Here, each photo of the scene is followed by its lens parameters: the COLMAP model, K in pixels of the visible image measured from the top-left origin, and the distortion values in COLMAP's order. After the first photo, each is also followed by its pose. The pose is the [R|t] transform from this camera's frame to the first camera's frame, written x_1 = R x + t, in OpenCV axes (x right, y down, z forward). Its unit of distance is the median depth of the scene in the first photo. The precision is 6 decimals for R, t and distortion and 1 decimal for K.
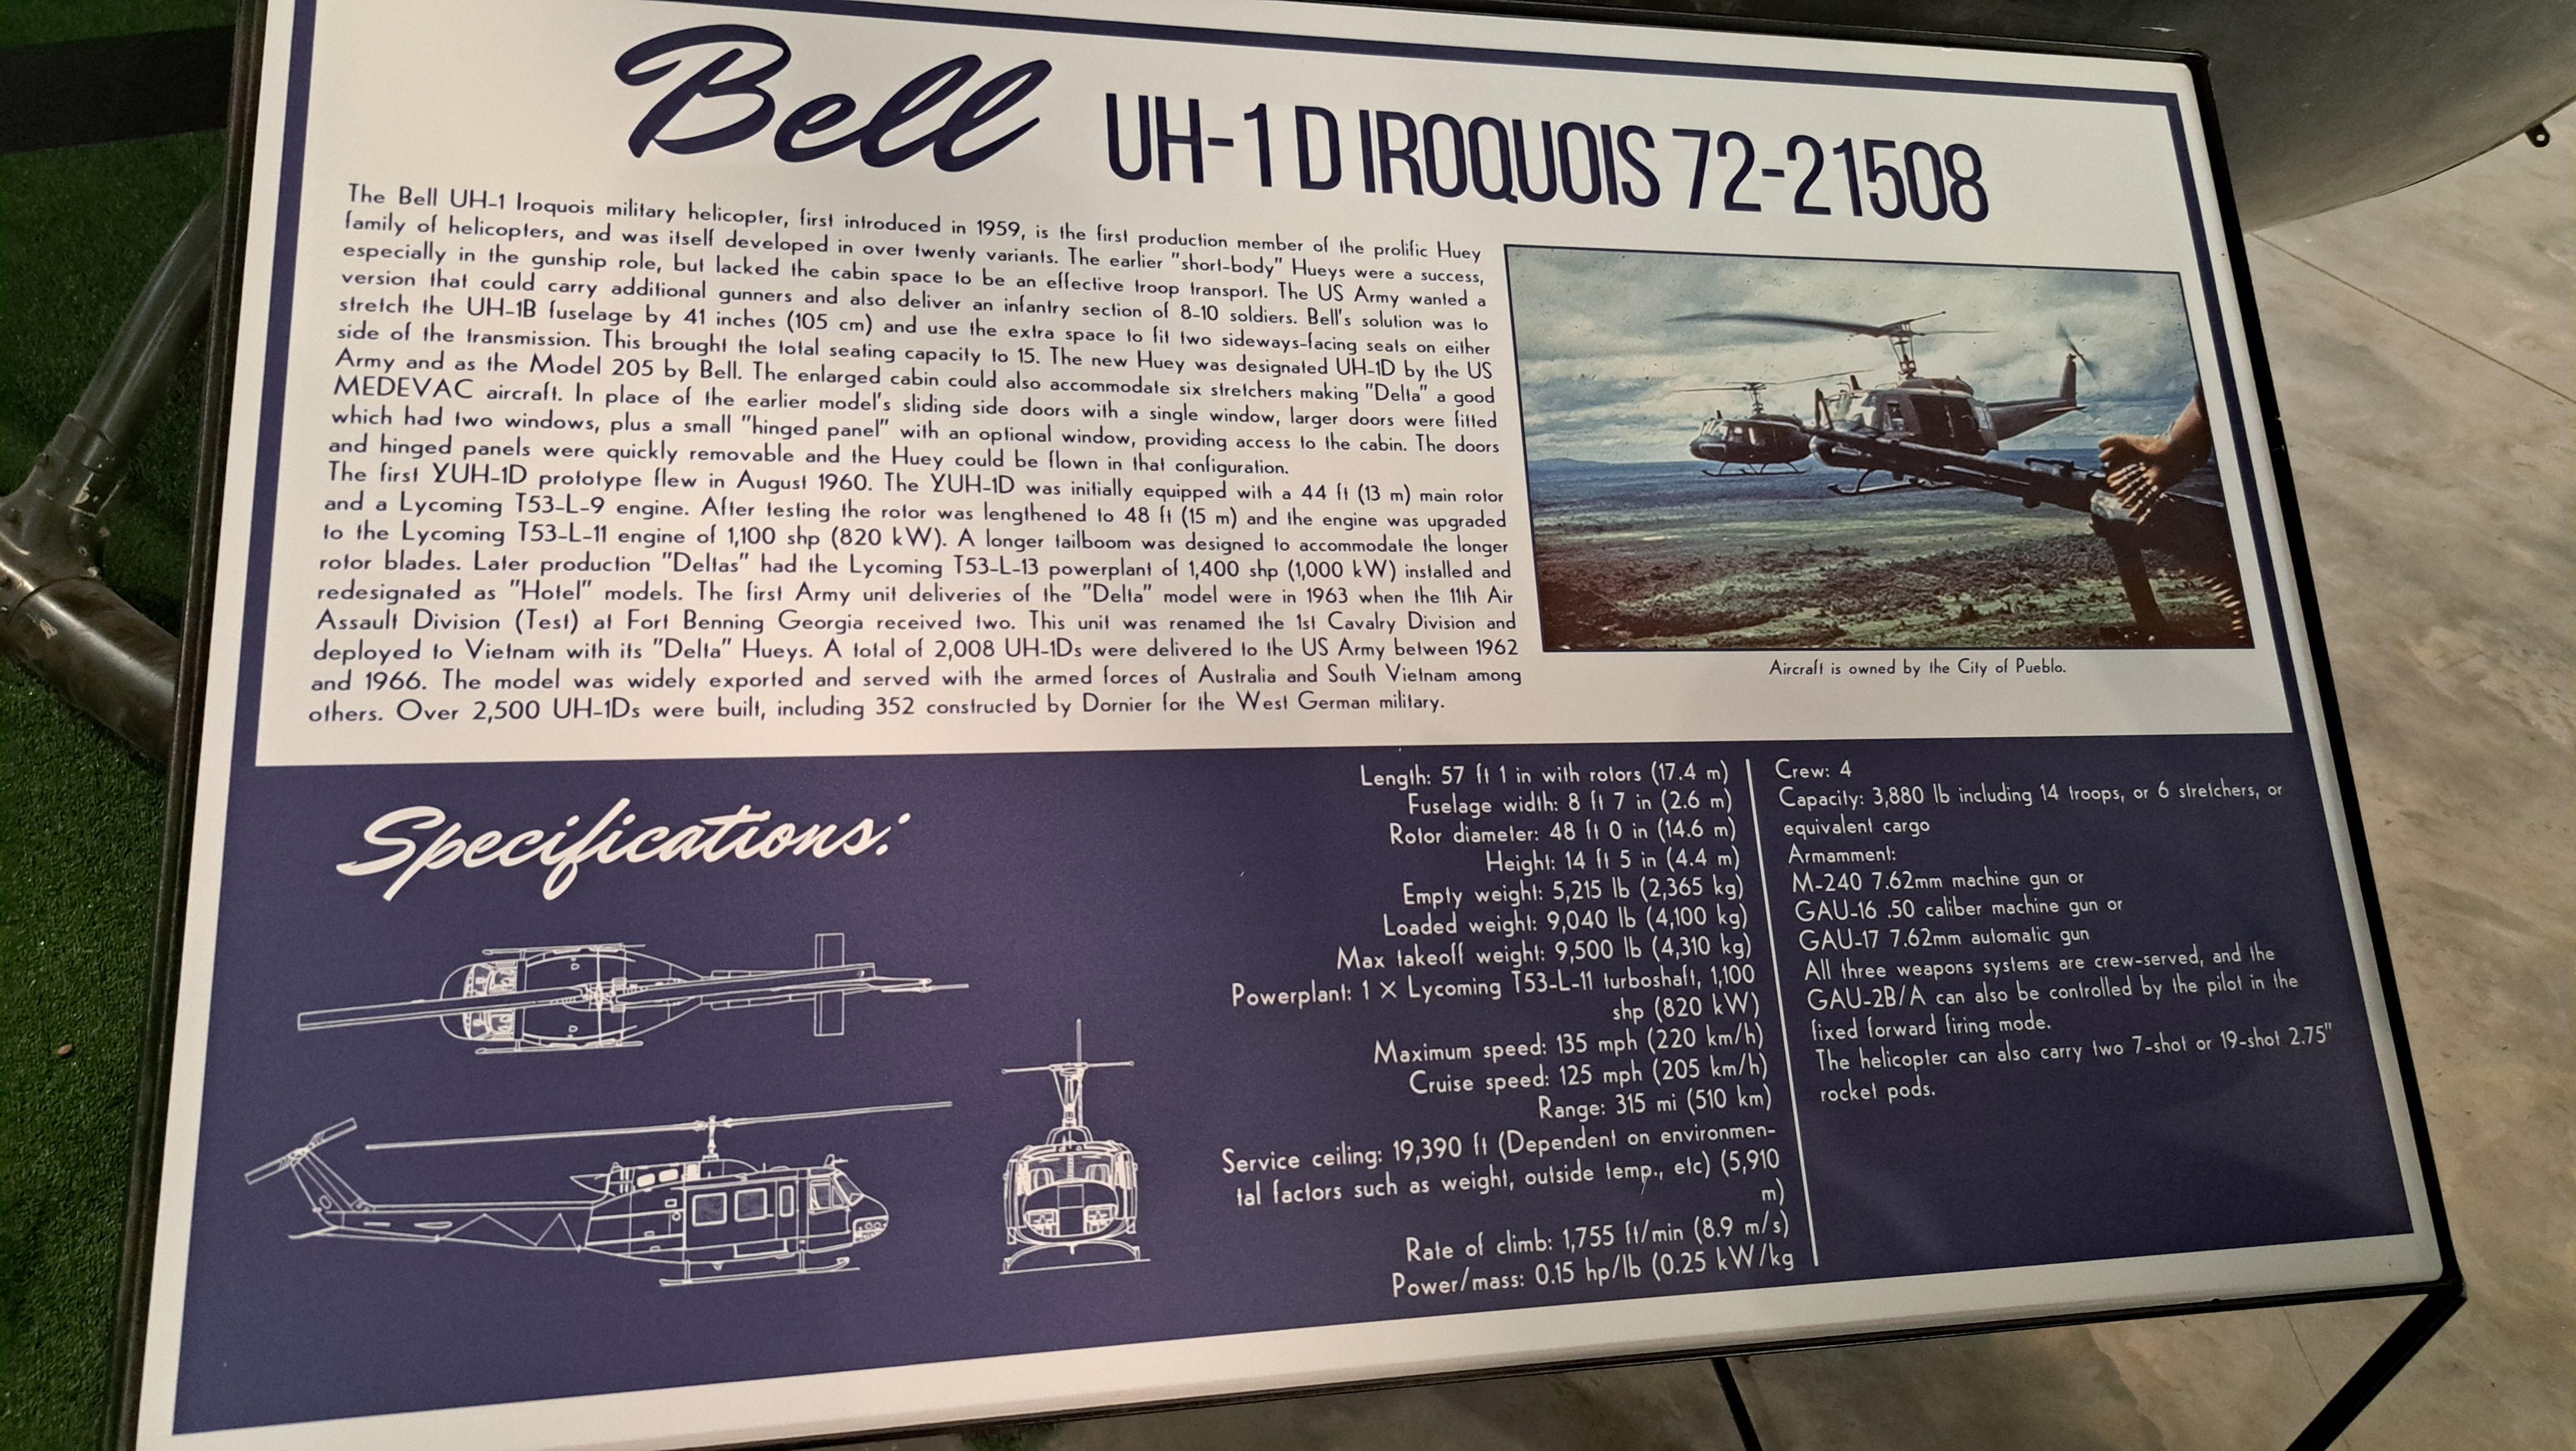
lens RADIAL K [[1782.9, 0, 1288.0], [0, 1782.9, 725.5], [0, 0, 1]] dist [0.074527, -0.071465]
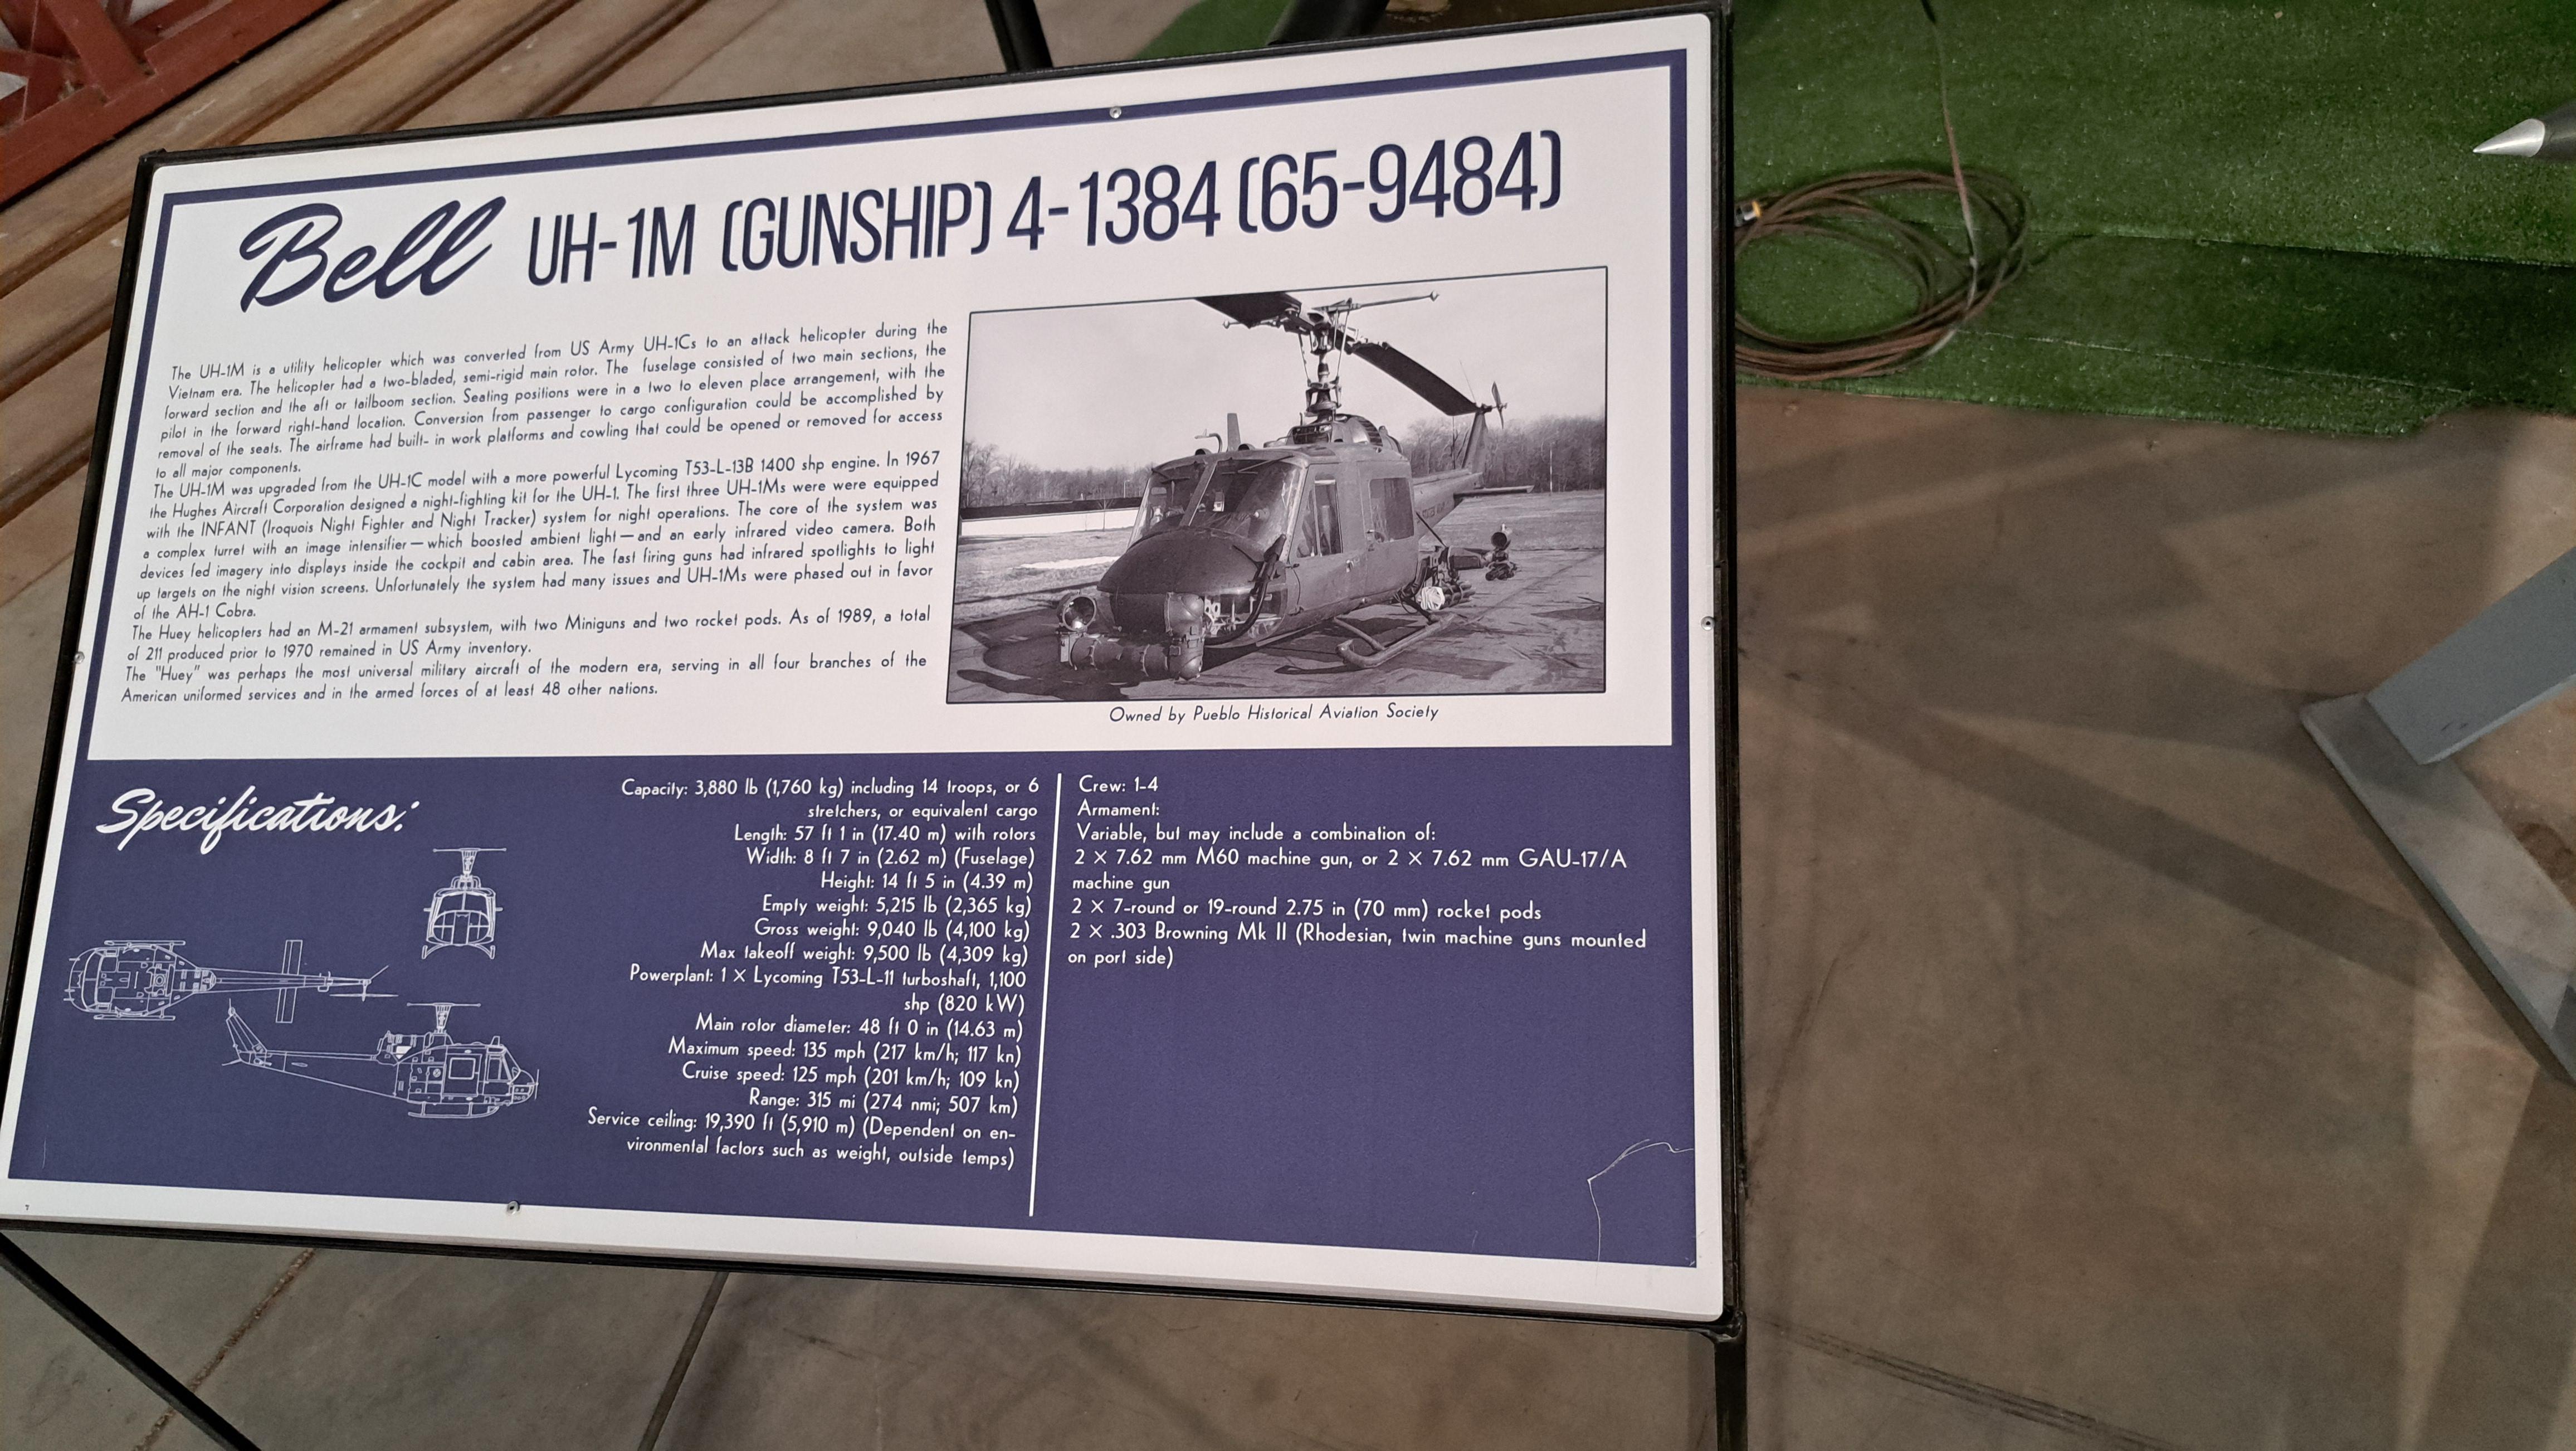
lens RADIAL K [[1782.9, 0, 1288.0], [0, 1782.9, 725.5], [0, 0, 1]] dist [0.074527, -0.071465]
pose [[0.882087, 0.006816, -0.471038, 0.936768], [-0.015828, 0.999760, -0.015174, 0.005265], [0.470821, 0.020840, 0.881983, 0.162534]]
